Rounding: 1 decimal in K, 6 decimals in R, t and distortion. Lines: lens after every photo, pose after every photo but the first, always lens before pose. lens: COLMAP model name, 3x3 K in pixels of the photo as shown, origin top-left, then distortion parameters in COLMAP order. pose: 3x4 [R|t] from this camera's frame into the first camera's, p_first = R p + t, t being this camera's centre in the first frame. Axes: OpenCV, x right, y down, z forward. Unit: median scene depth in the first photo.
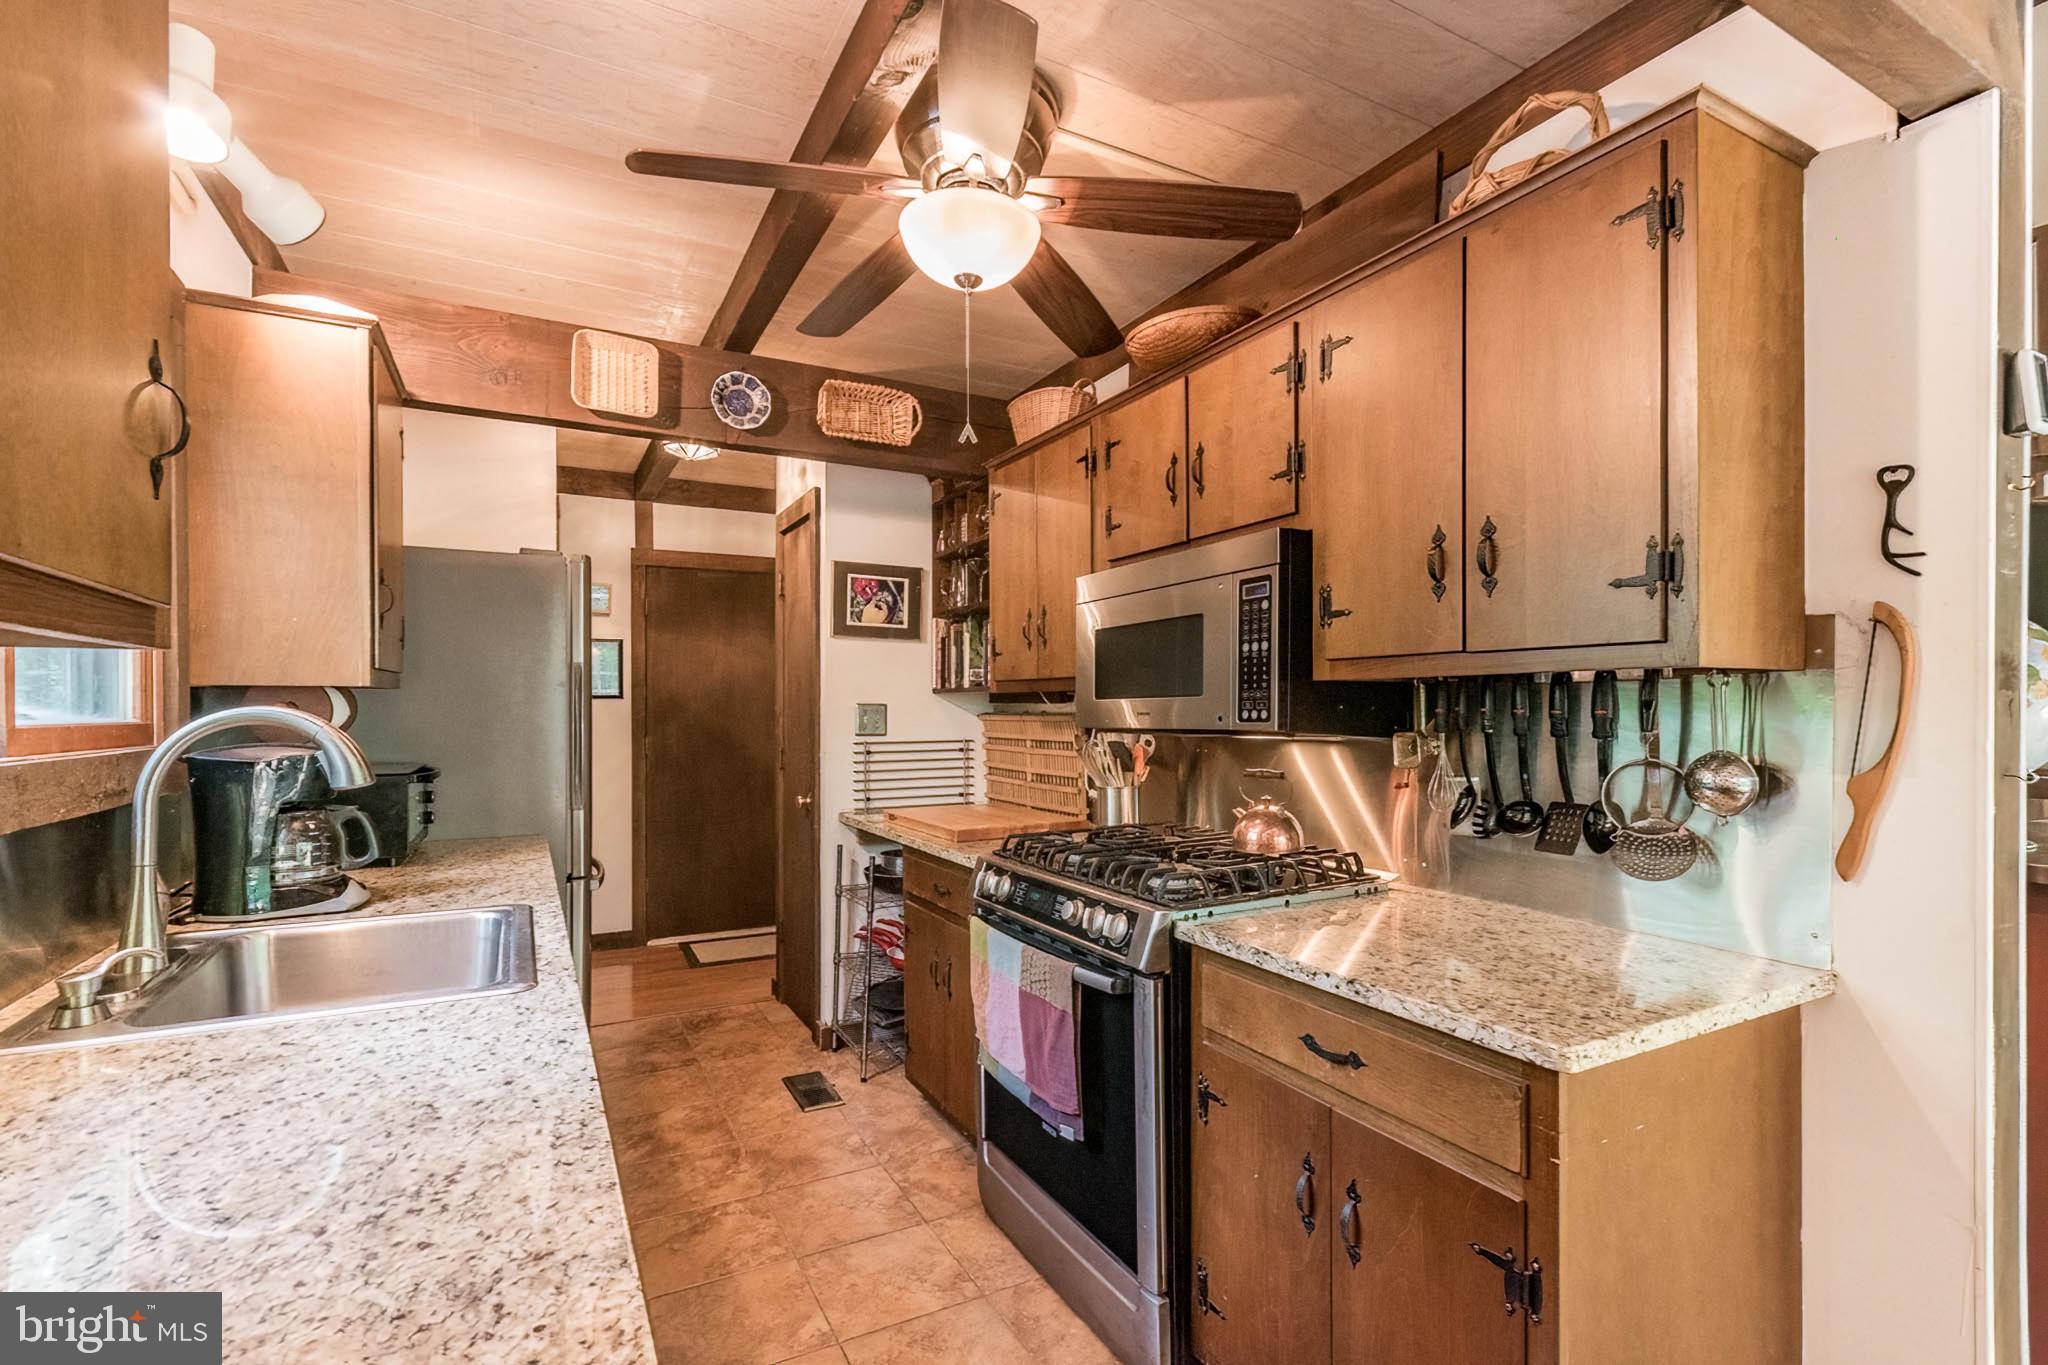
lens RADIAL K [[916.7, 0, 1021.2], [0, 916.7, 718.0], [0, 0, 1]] dist [0.000907, 0.000523]
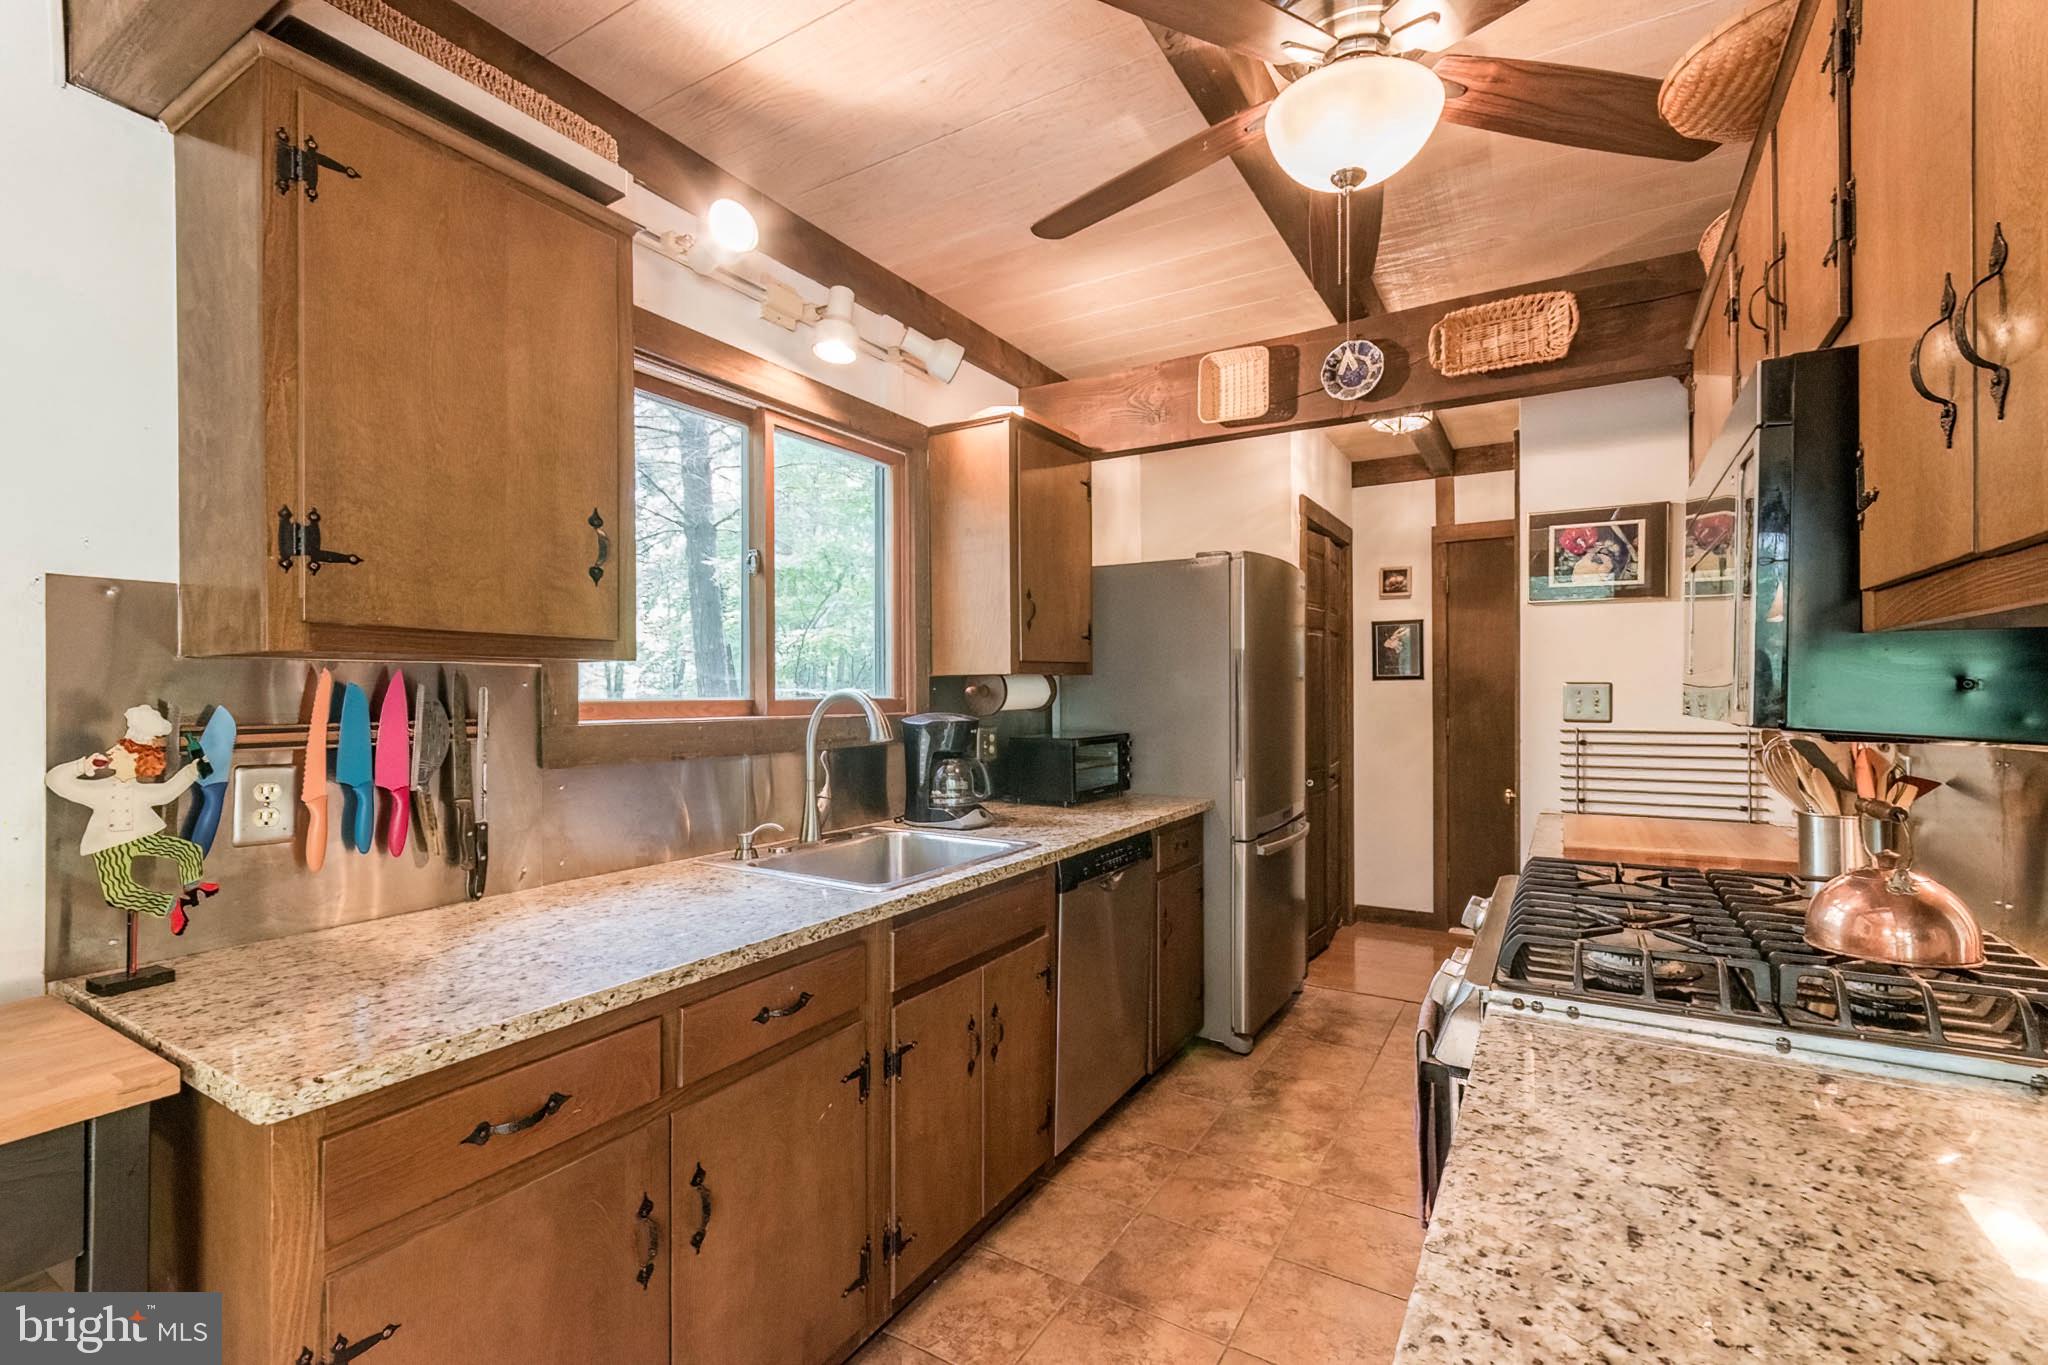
lens RADIAL K [[896.7, 0, 1011.8], [0, 896.7, 697.7], [0, 0, 1]] dist [0.004233, -0.000166]
pose [[0.508707, 0.005574, -0.860922, 0.363201], [-0.006192, 0.999977, 0.002815, -0.001784], [0.860918, 0.003899, 0.508729, 0.233823]]
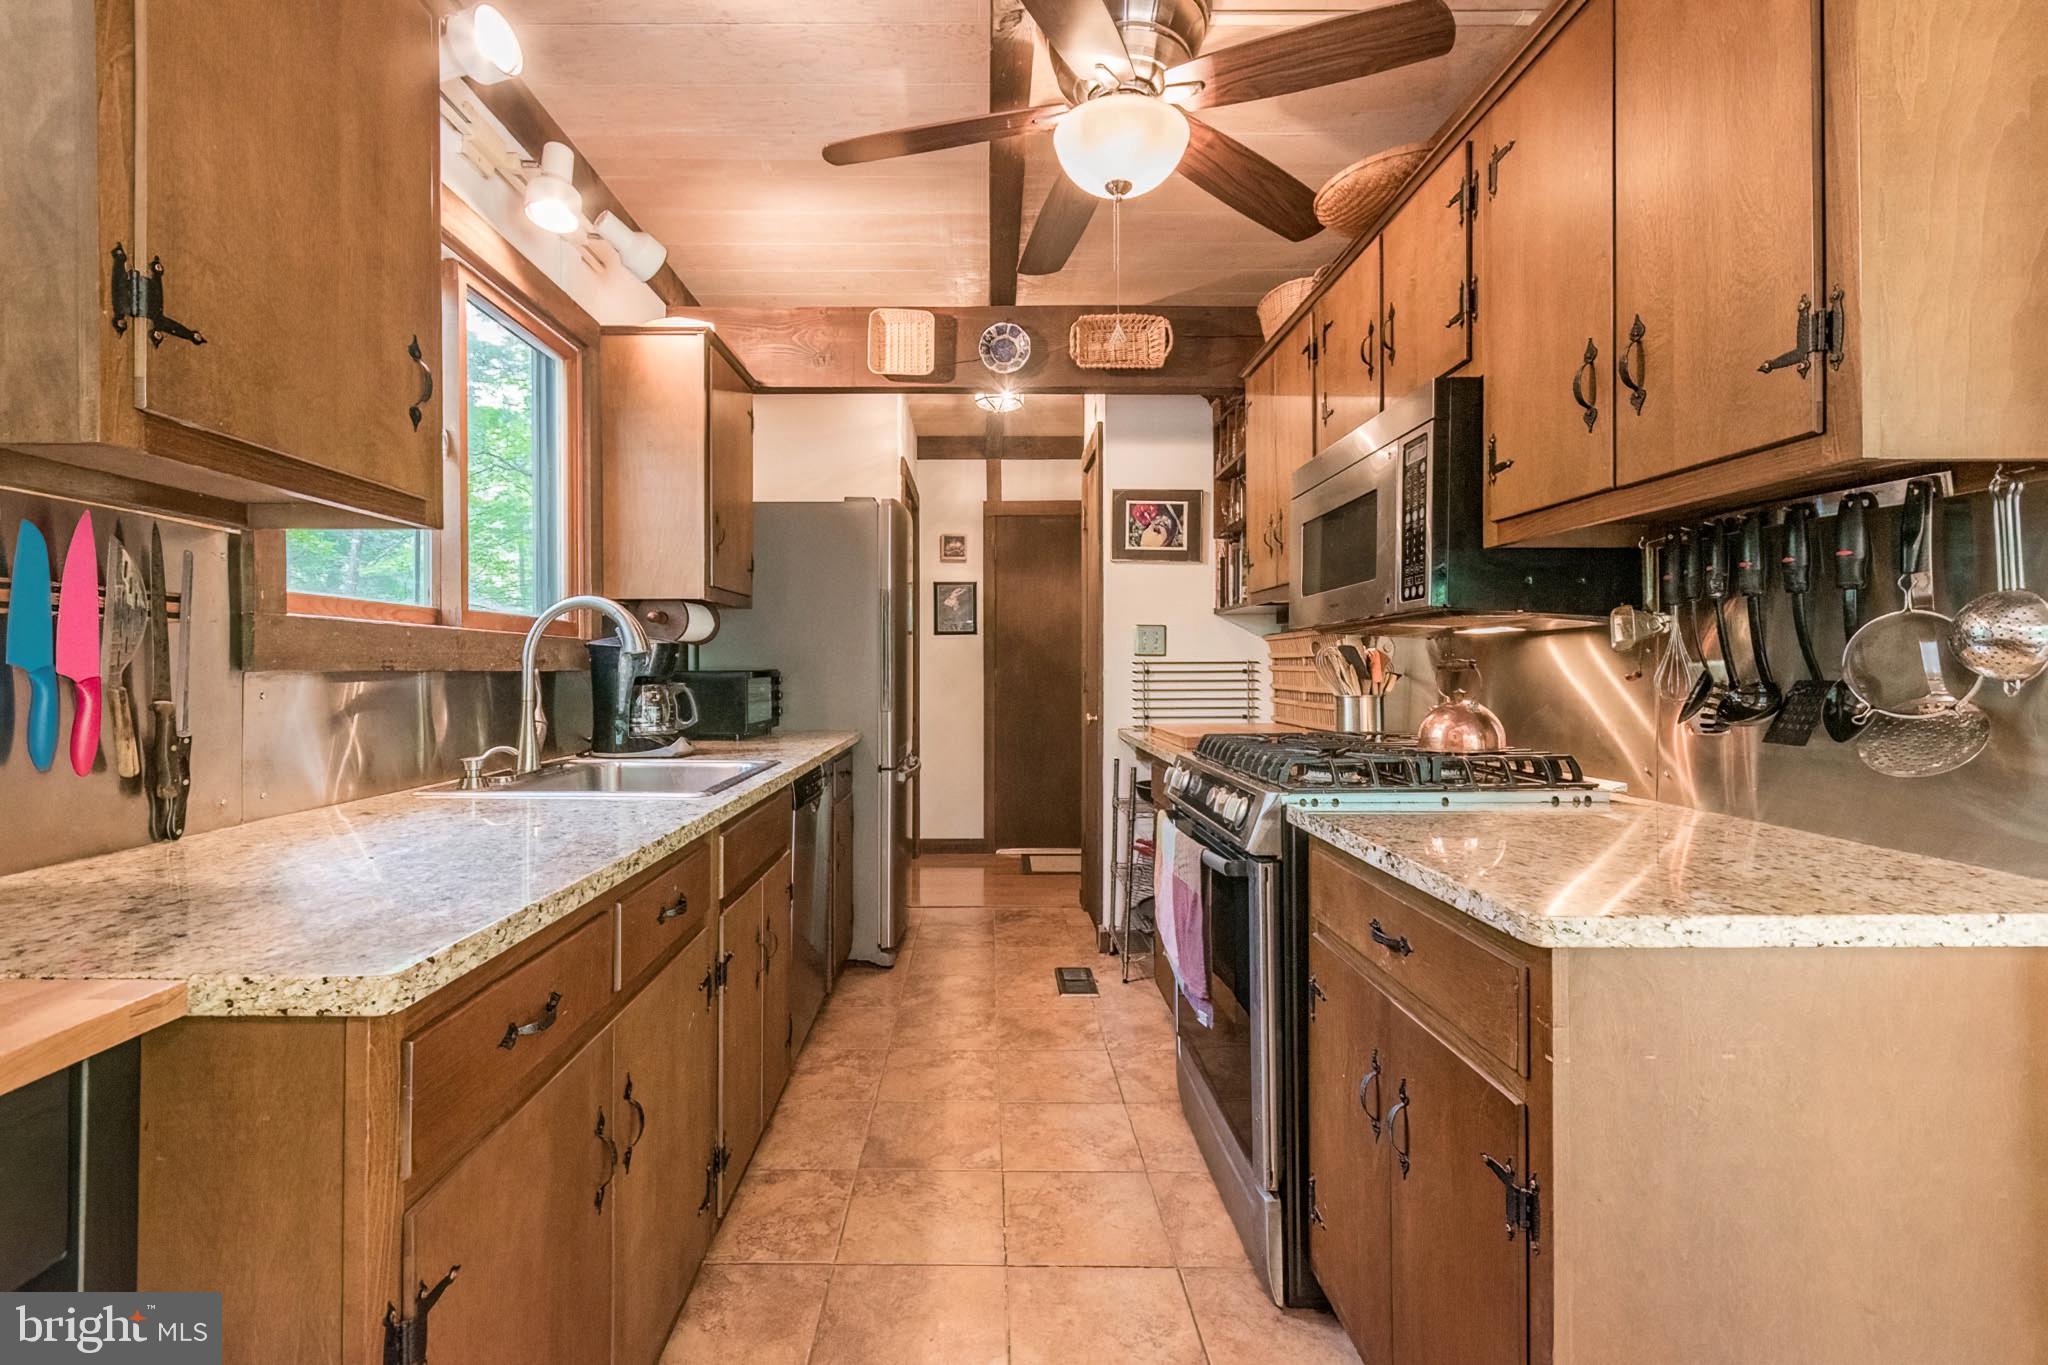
lens RADIAL K [[908.8, 0, 985.8], [0, 908.8, 673.3], [0, 0, 1]] dist [-0.000291, -0.000413]
pose [[0.882583, 0.004093, -0.470139, 0.218520], [-0.004987, 0.999987, -0.000656, 0.057196], [0.470131, 0.002924, 0.882592, 0.012030]]
